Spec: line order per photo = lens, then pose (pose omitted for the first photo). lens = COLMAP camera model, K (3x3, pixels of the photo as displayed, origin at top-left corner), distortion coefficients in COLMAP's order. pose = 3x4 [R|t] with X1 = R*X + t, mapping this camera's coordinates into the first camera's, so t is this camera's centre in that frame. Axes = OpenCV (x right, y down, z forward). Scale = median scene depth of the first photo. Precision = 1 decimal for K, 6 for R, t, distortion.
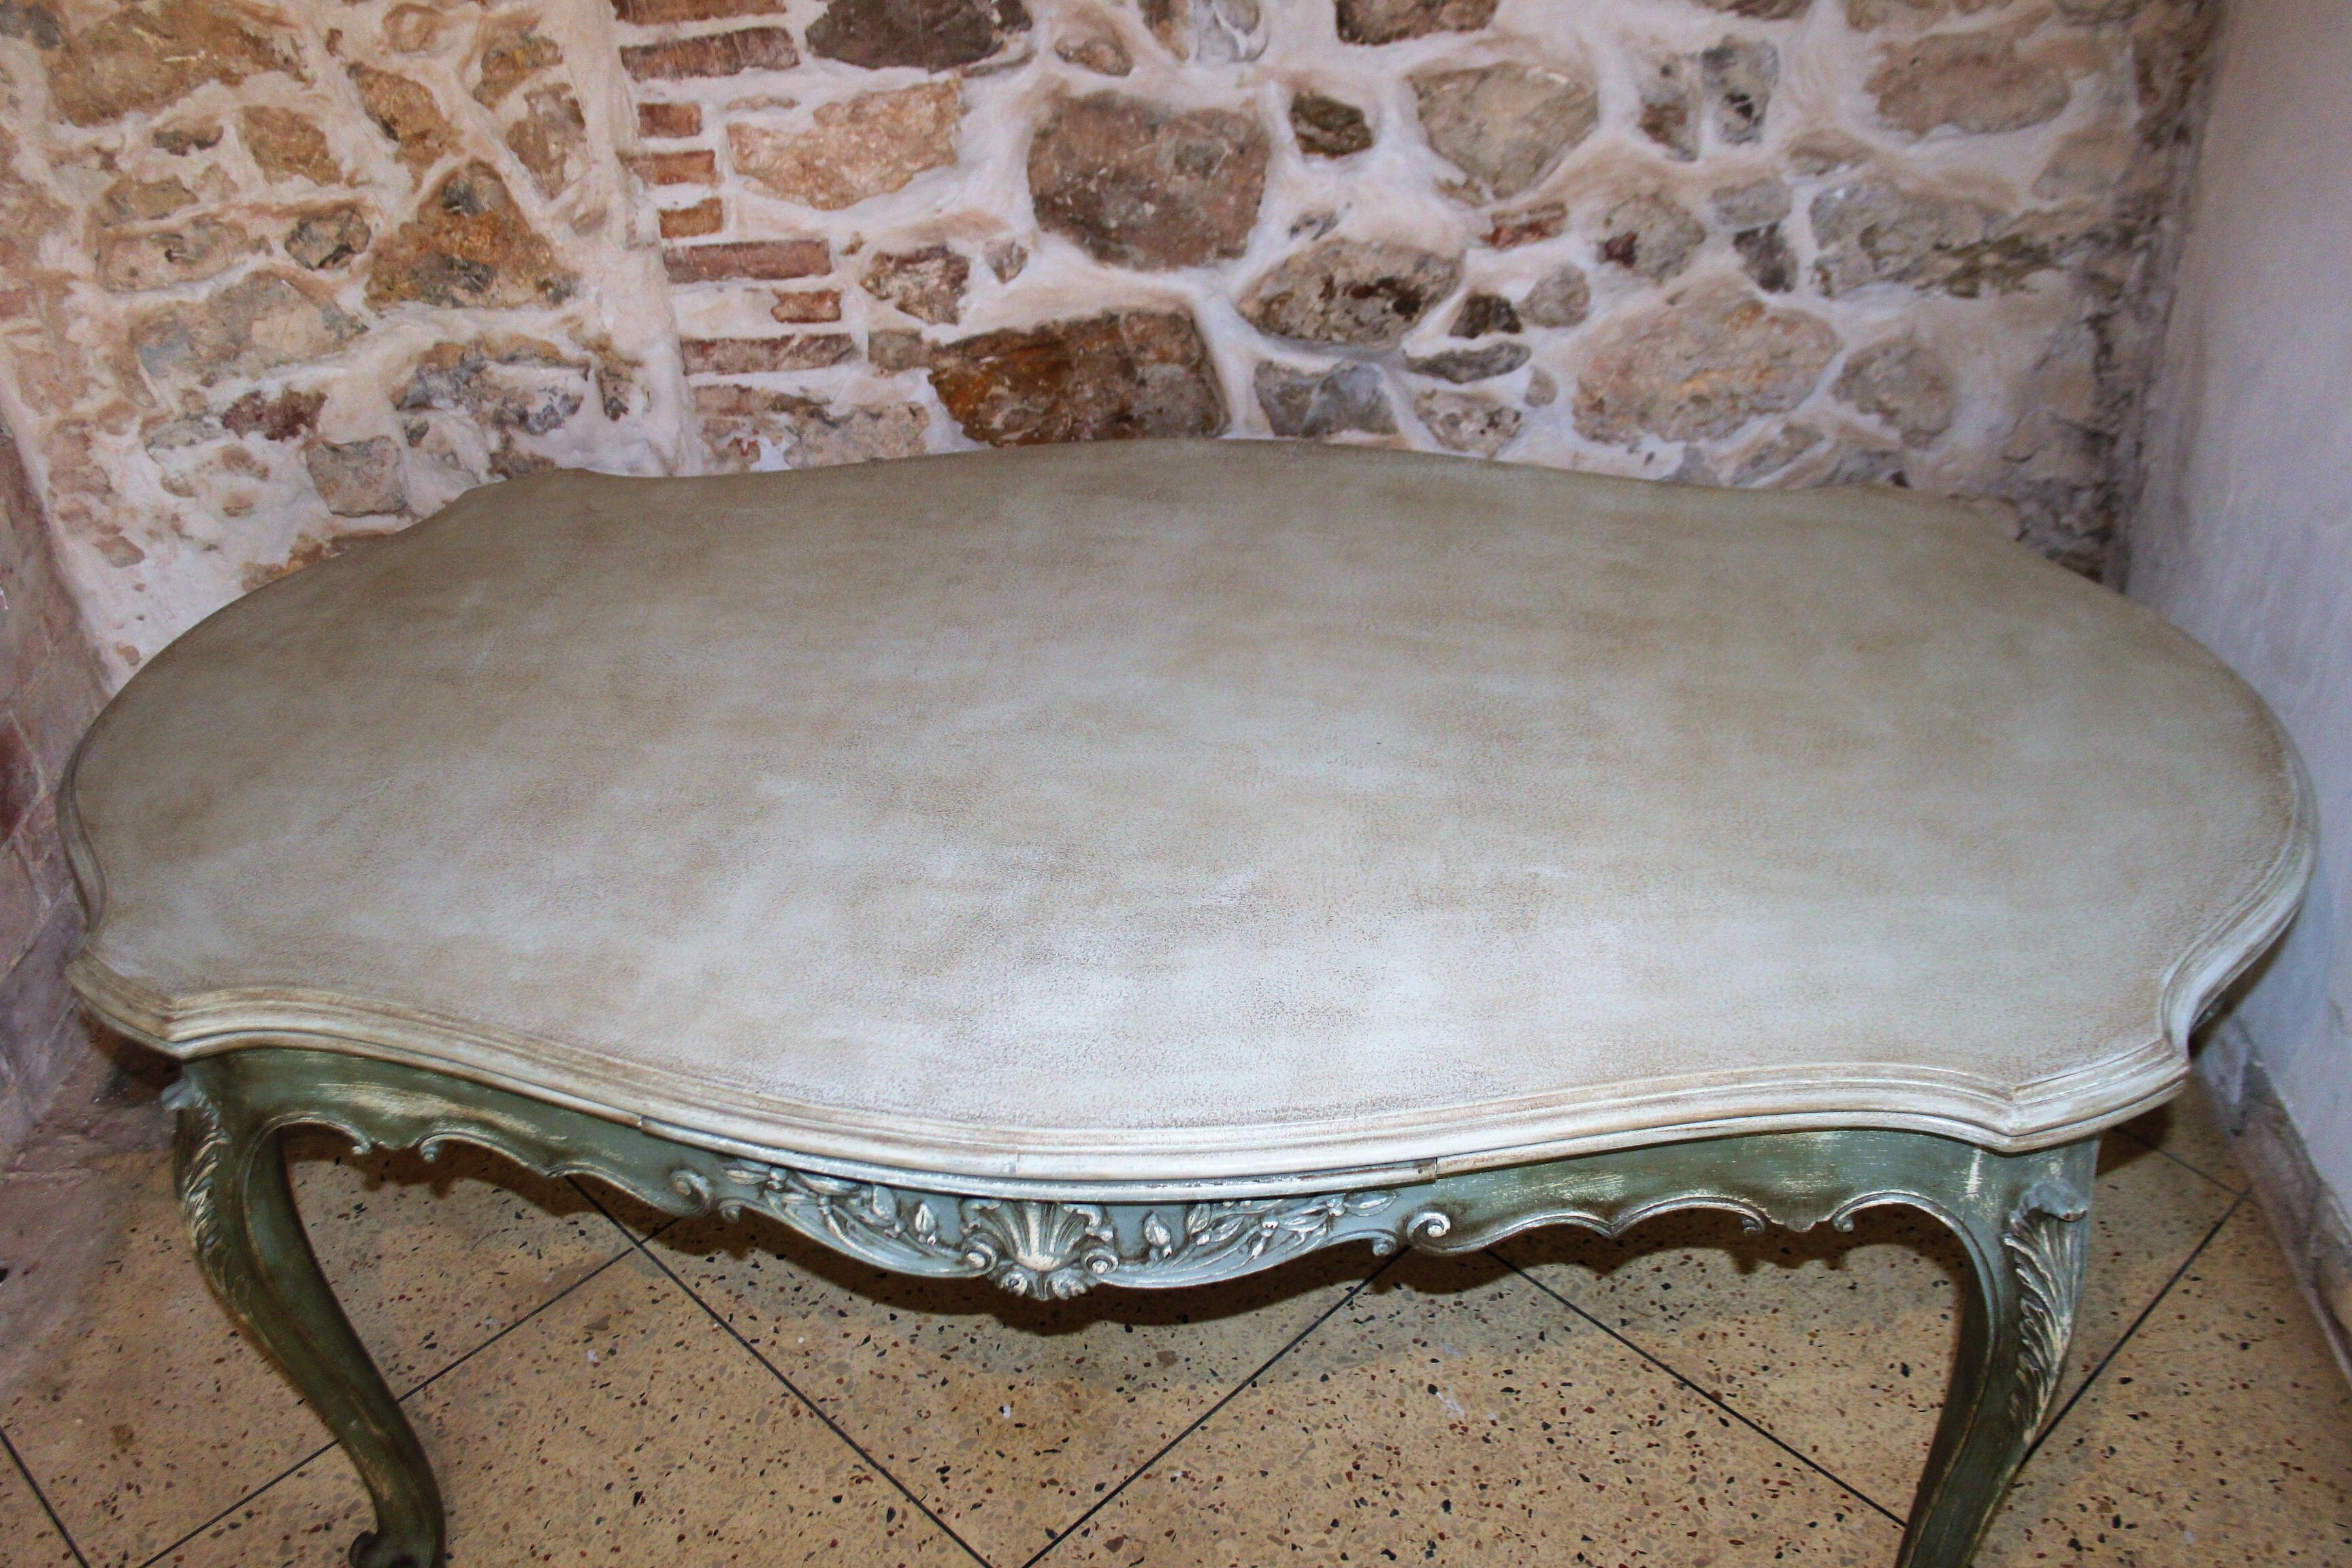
lens RADIAL K [[2286.7, 0, 1184.5], [0, 2286.7, 749.3], [0, 0, 1]] dist [-0.071799, 0.000000]
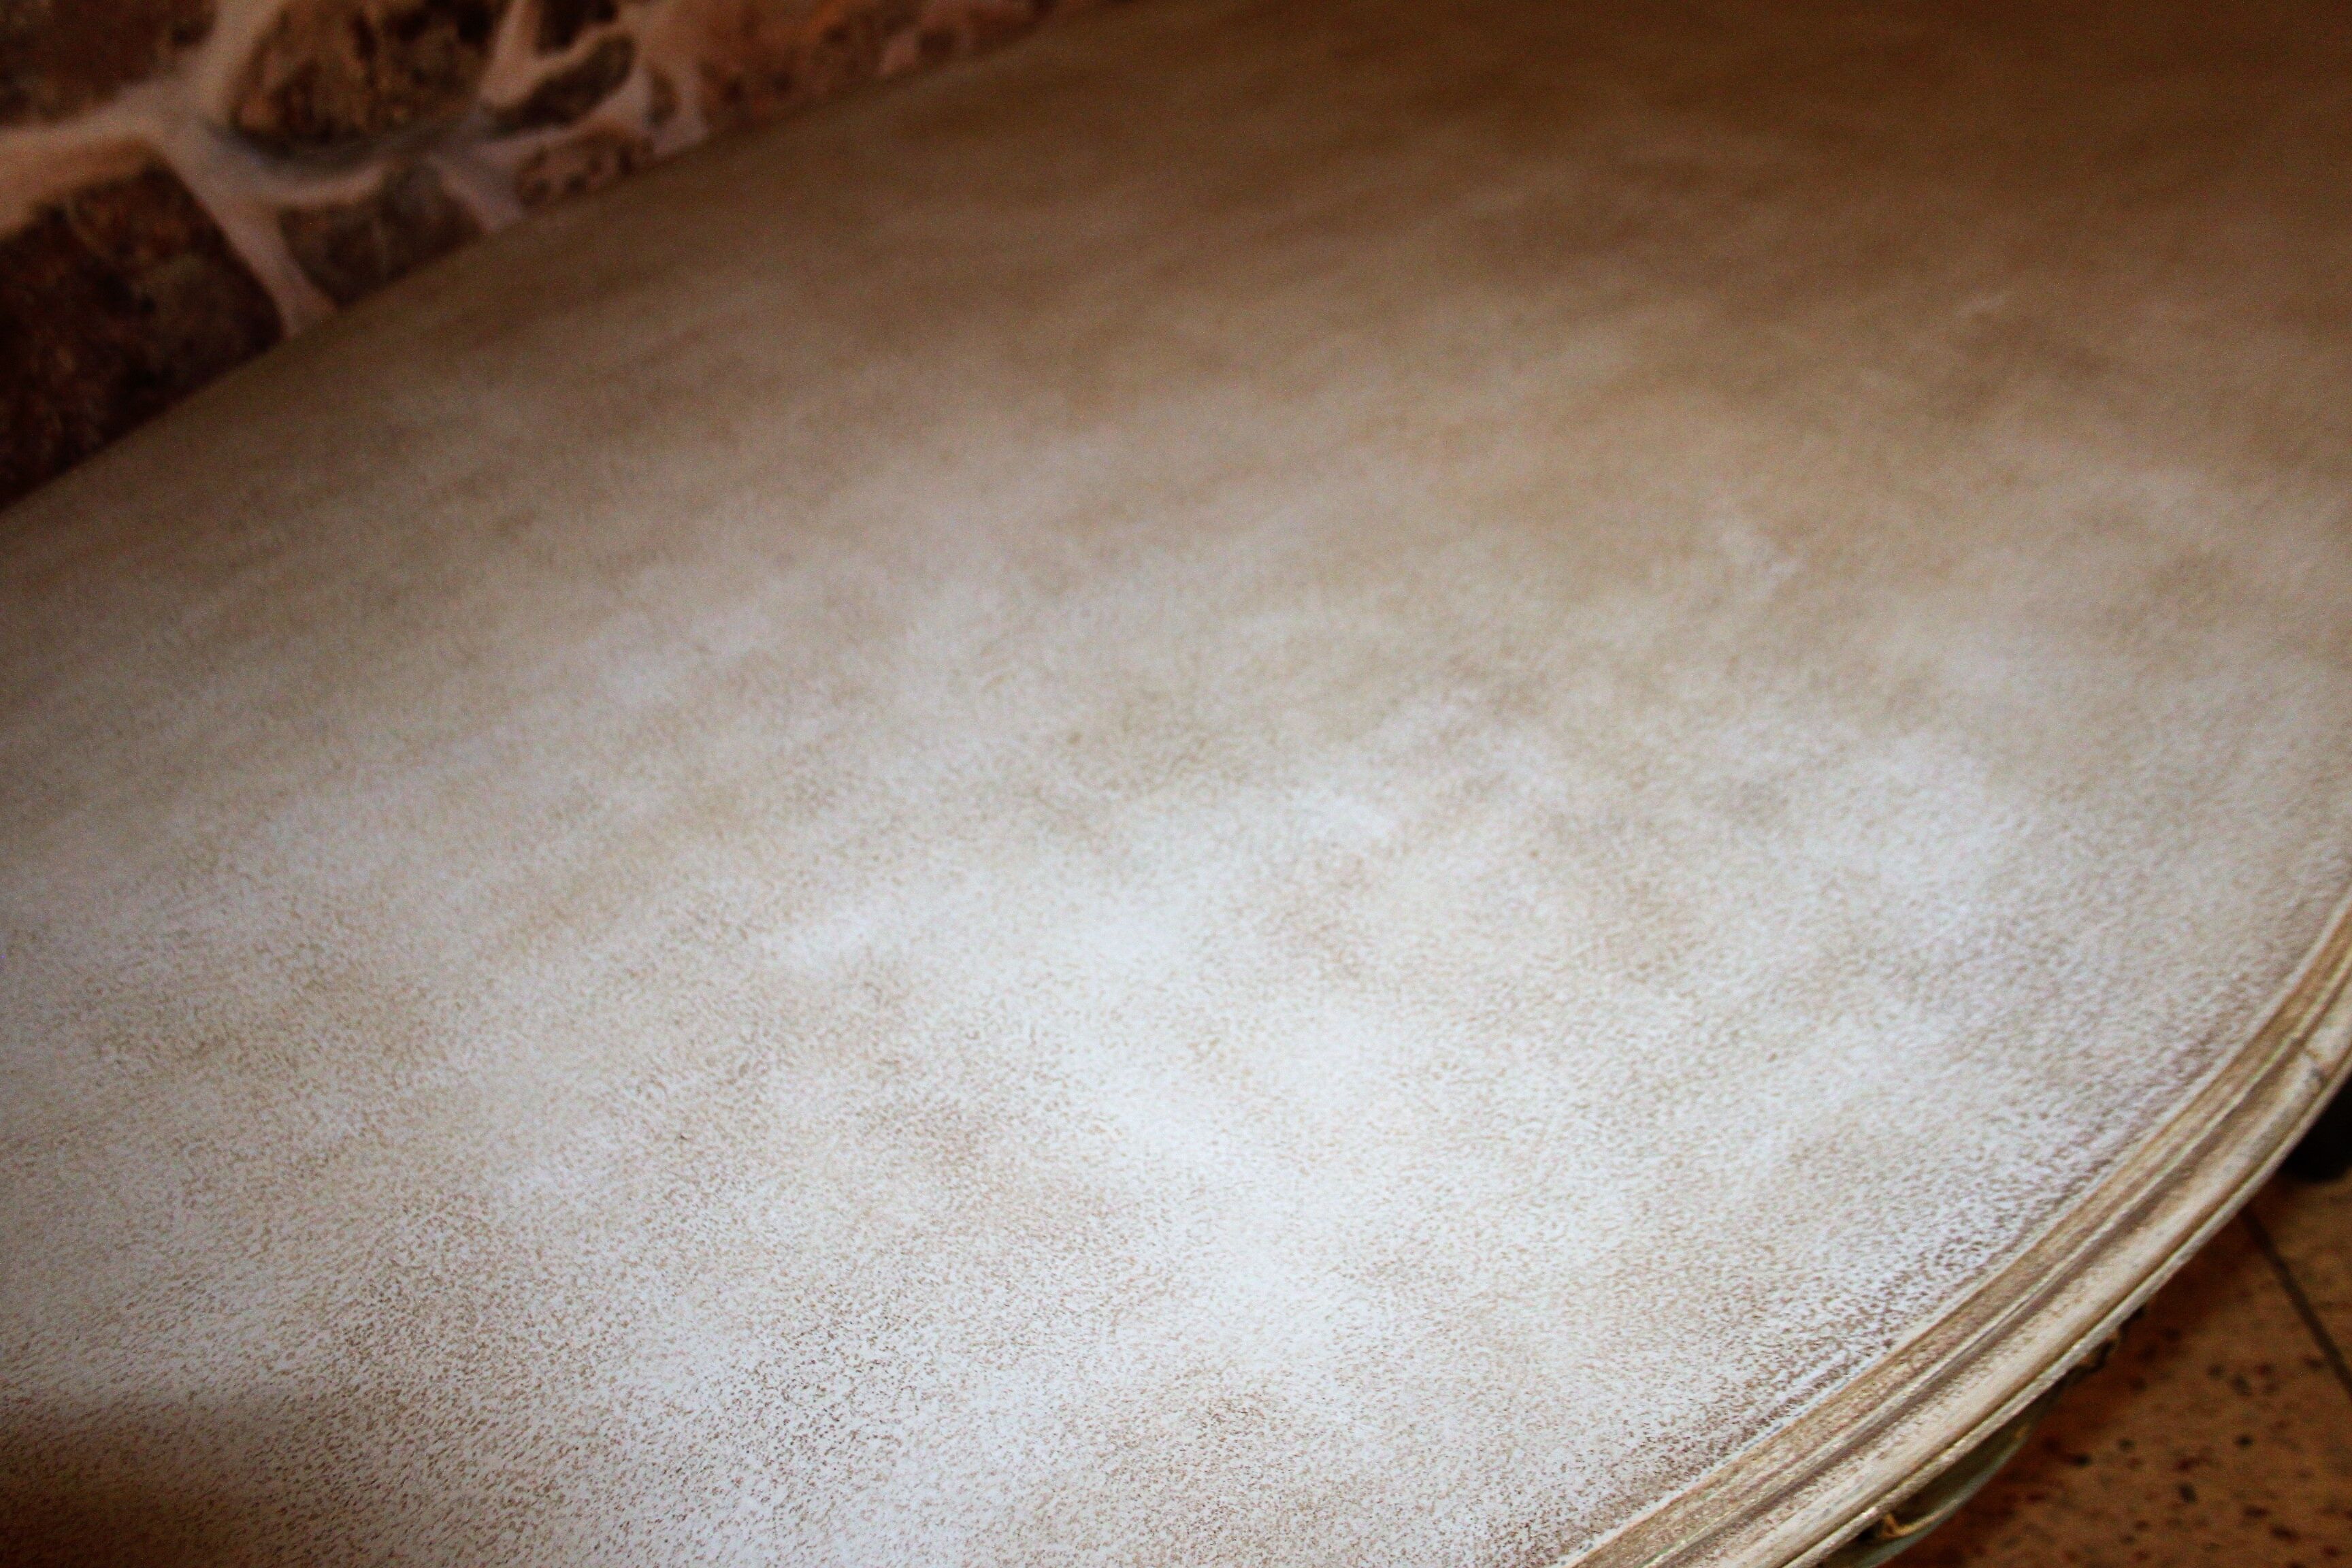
lens RADIAL K [[2286.7, 0, 1251.0], [0, 2286.7, 748.5], [0, 0, 1]] dist [-0.071799, 0.000000]
pose [[0.595624, -0.499287, 0.629241, -0.273794], [0.497162, 0.844427, 0.199431, -0.042915], [-0.630922, 0.194050, 0.751188, 0.440954]]
